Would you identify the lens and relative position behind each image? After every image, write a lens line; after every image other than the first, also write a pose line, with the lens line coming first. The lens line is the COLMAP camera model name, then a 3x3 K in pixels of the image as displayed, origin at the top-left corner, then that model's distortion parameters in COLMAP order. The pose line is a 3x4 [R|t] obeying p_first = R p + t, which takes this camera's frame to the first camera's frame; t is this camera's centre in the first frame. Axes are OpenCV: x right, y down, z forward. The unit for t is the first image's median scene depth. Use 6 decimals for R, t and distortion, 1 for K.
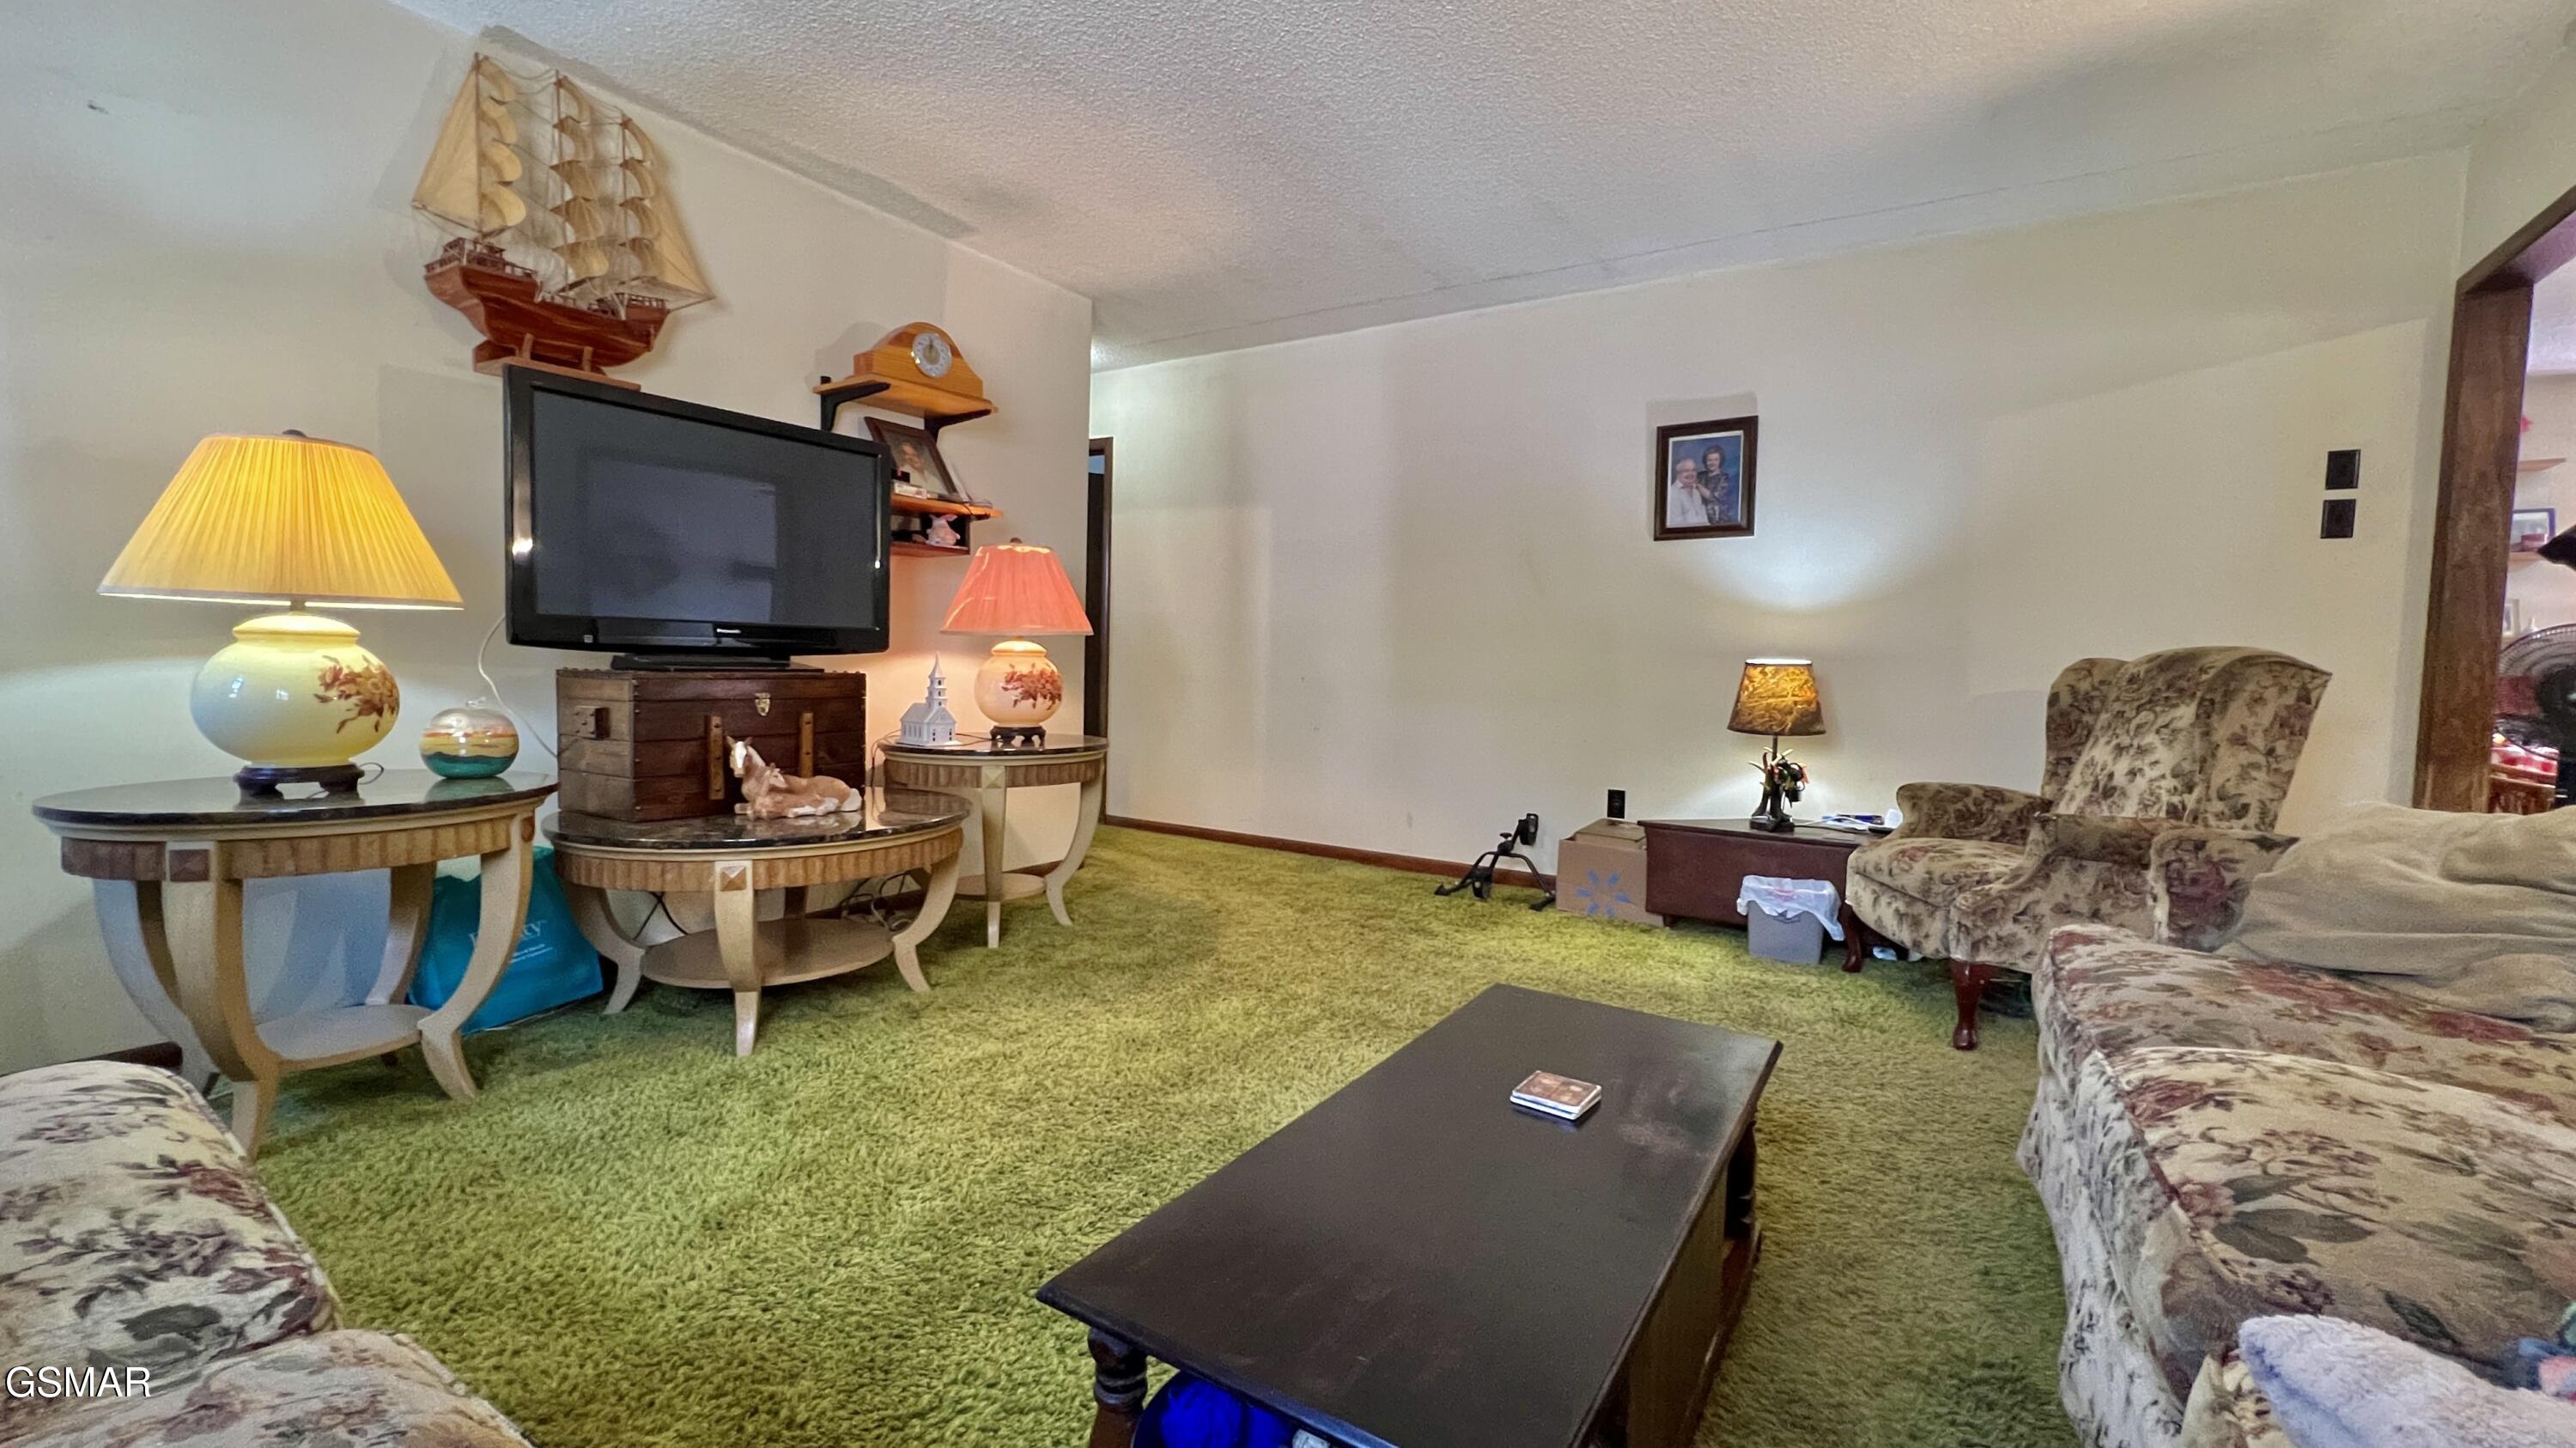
lens RADIAL K [[1081.5, 0, 1288.0], [0, 1081.5, 724.0], [0, 0, 1]] dist [0.000721, -0.000006]
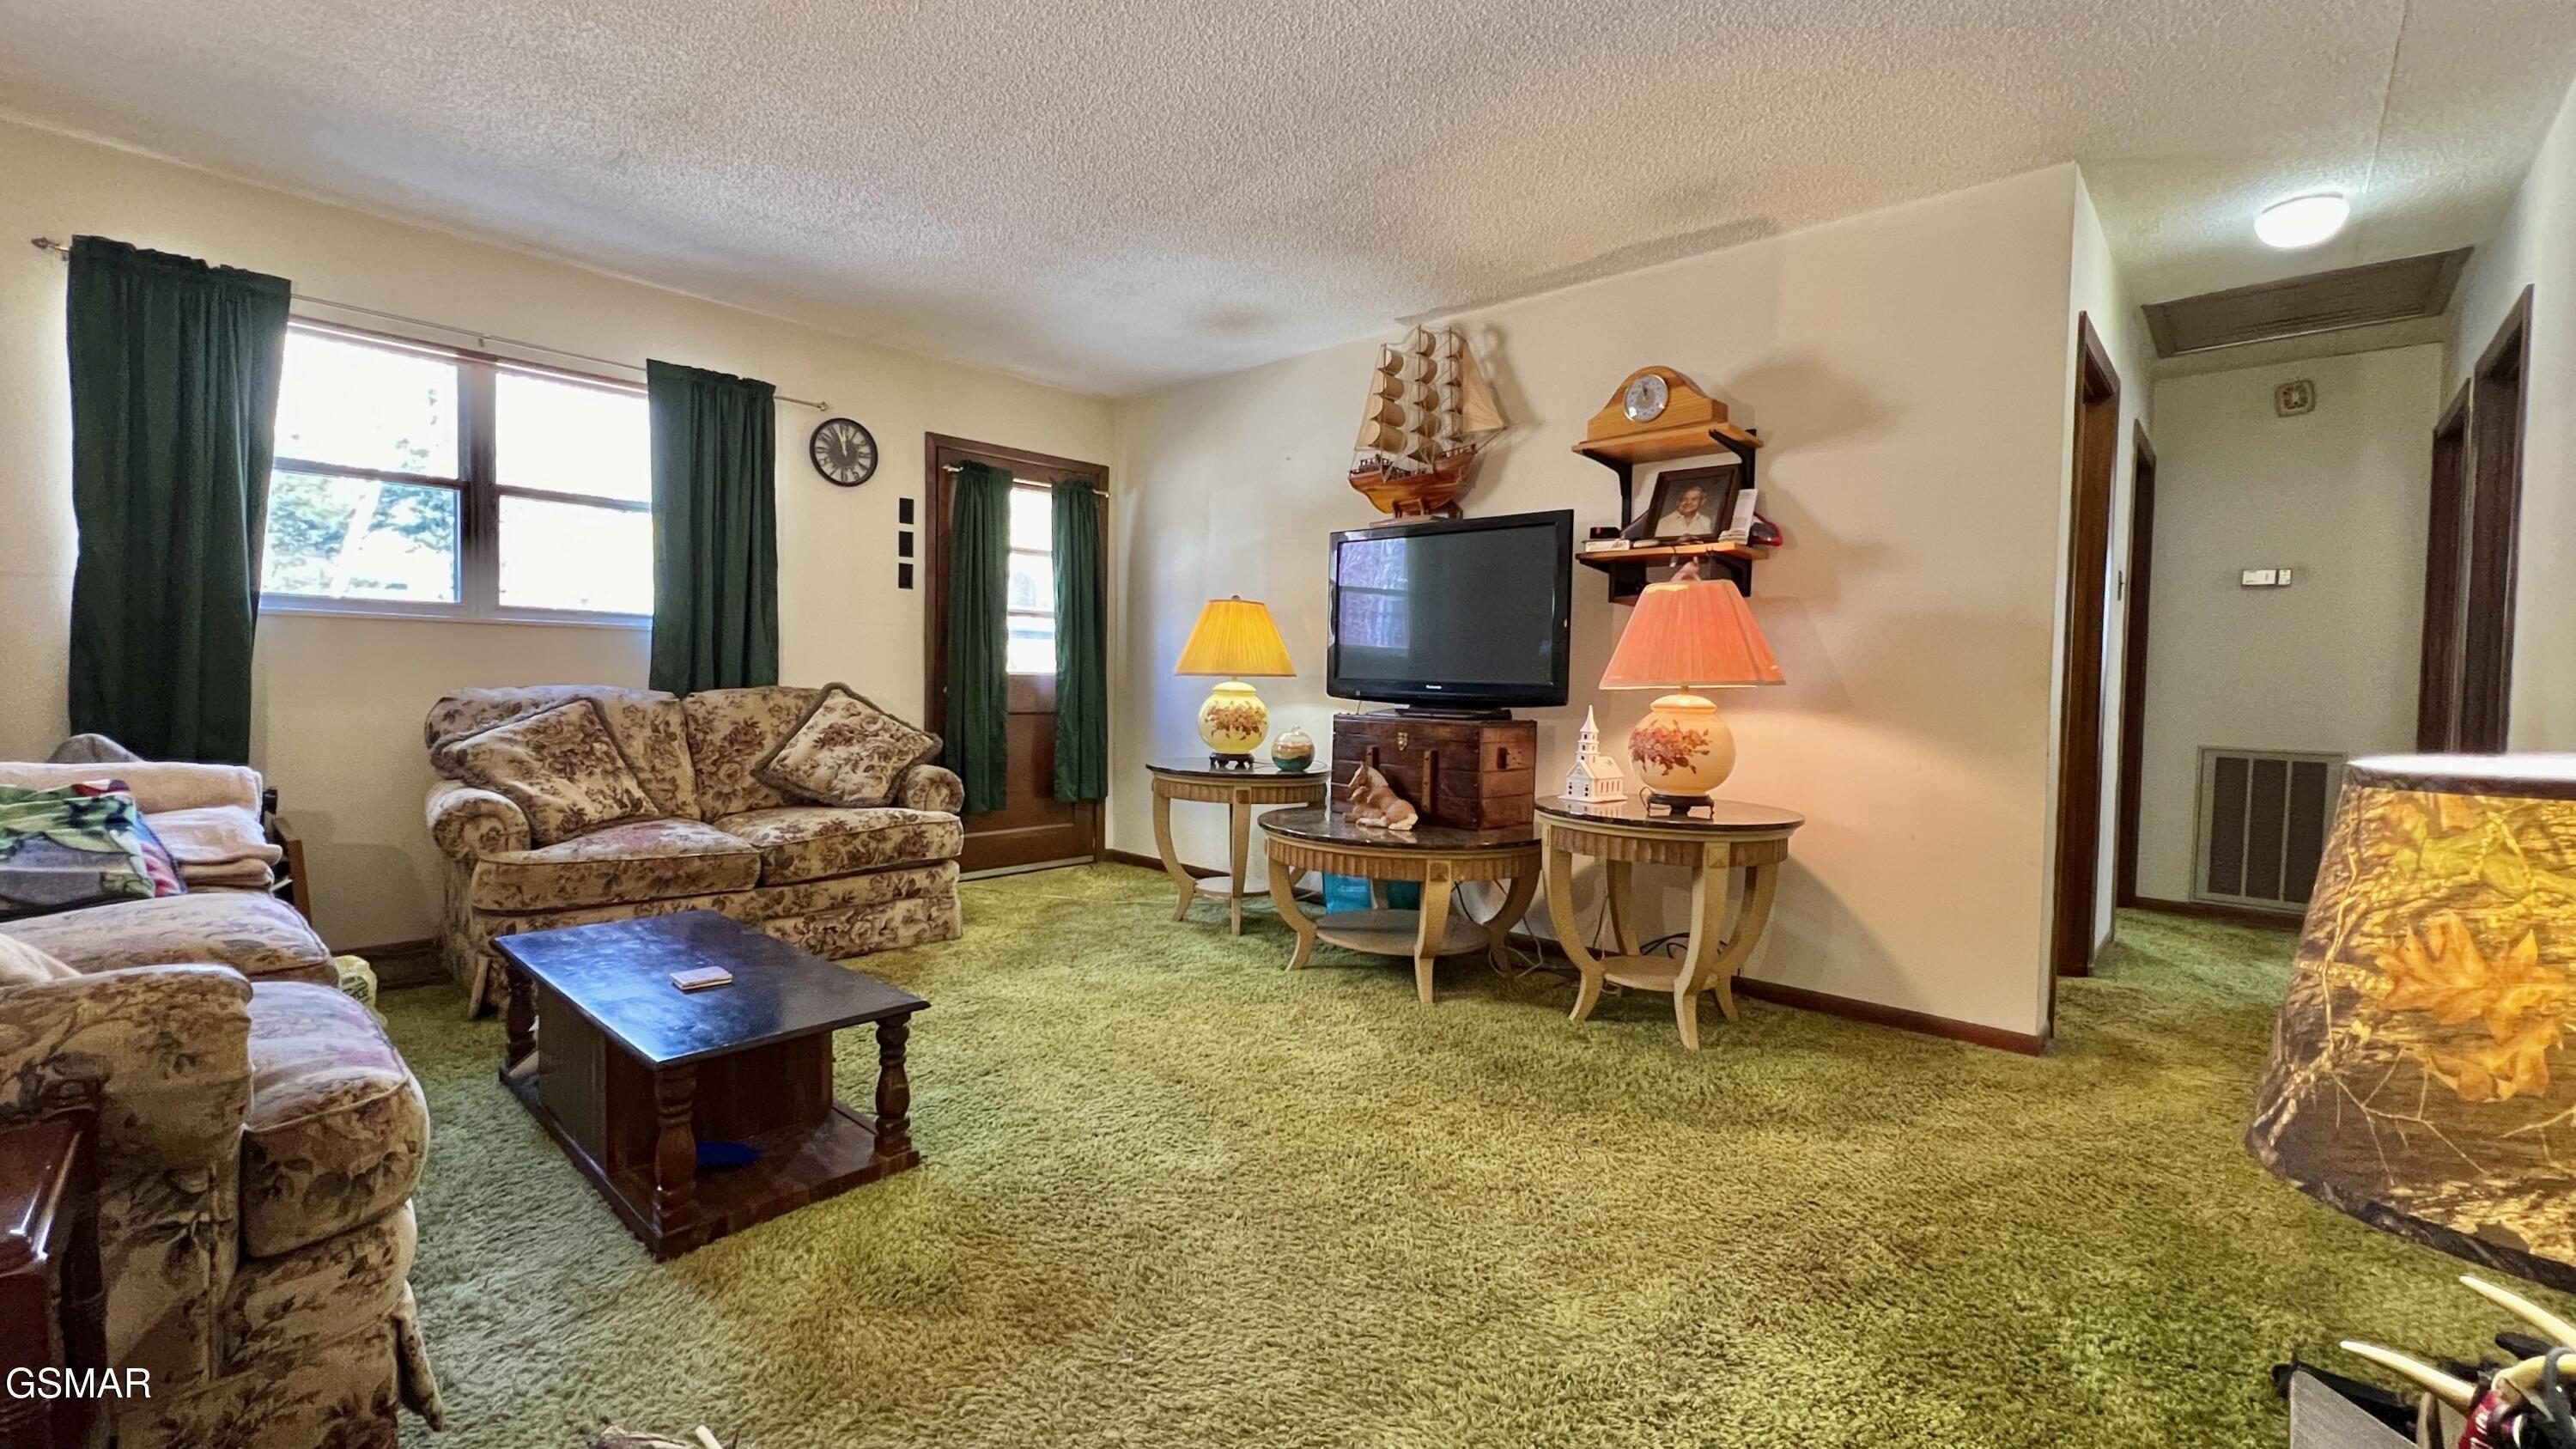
lens RADIAL K [[1037.7, 0, 1283.2], [0, 1037.7, 713.5], [0, 0, 1]] dist [-0.000400, 0.000455]
pose [[-0.174757, 0.003519, -0.984605, 0.765081], [-0.091955, 0.995565, 0.019879, -0.059701], [0.980308, 0.094013, -0.173658, 1.043970]]
